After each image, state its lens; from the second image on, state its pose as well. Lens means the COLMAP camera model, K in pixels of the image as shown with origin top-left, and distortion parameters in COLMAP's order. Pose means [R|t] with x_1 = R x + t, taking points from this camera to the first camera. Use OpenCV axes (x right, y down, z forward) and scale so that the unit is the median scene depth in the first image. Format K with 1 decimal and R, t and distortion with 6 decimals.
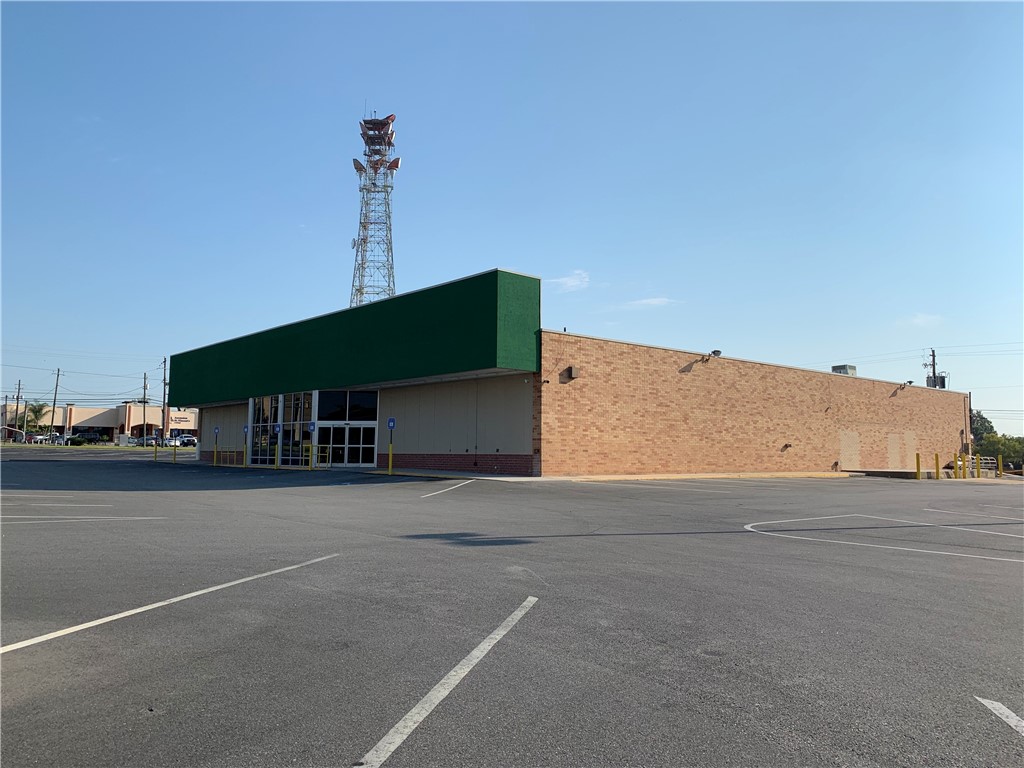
lens RADIAL K [[780.1, 0, 510.8], [0, 780.1, 378.6], [0, 0, 1]] dist [0.059617, -0.071327]
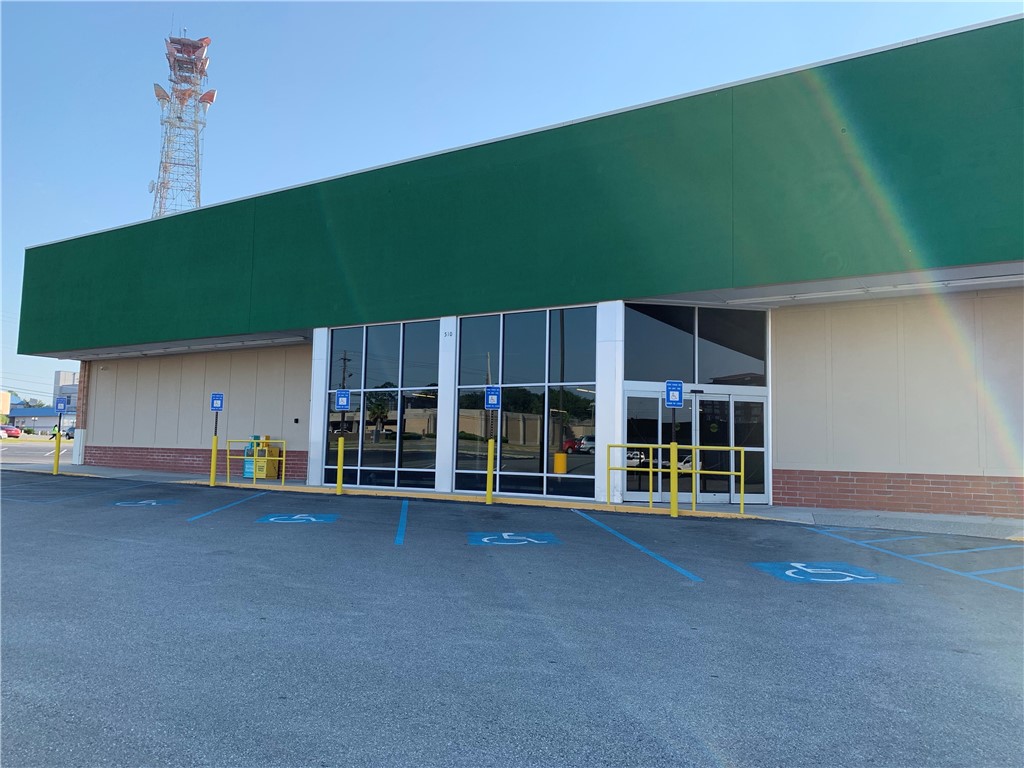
lens RADIAL K [[780.1, 0, 510.8], [0, 780.1, 378.6], [0, 0, 1]] dist [0.059617, -0.071327]
pose [[0.957352, 0.041427, 0.285938, -0.068520], [-0.043289, 0.999063, 0.000193, 0.009213], [-0.285662, -0.012563, 0.958248, 0.108683]]
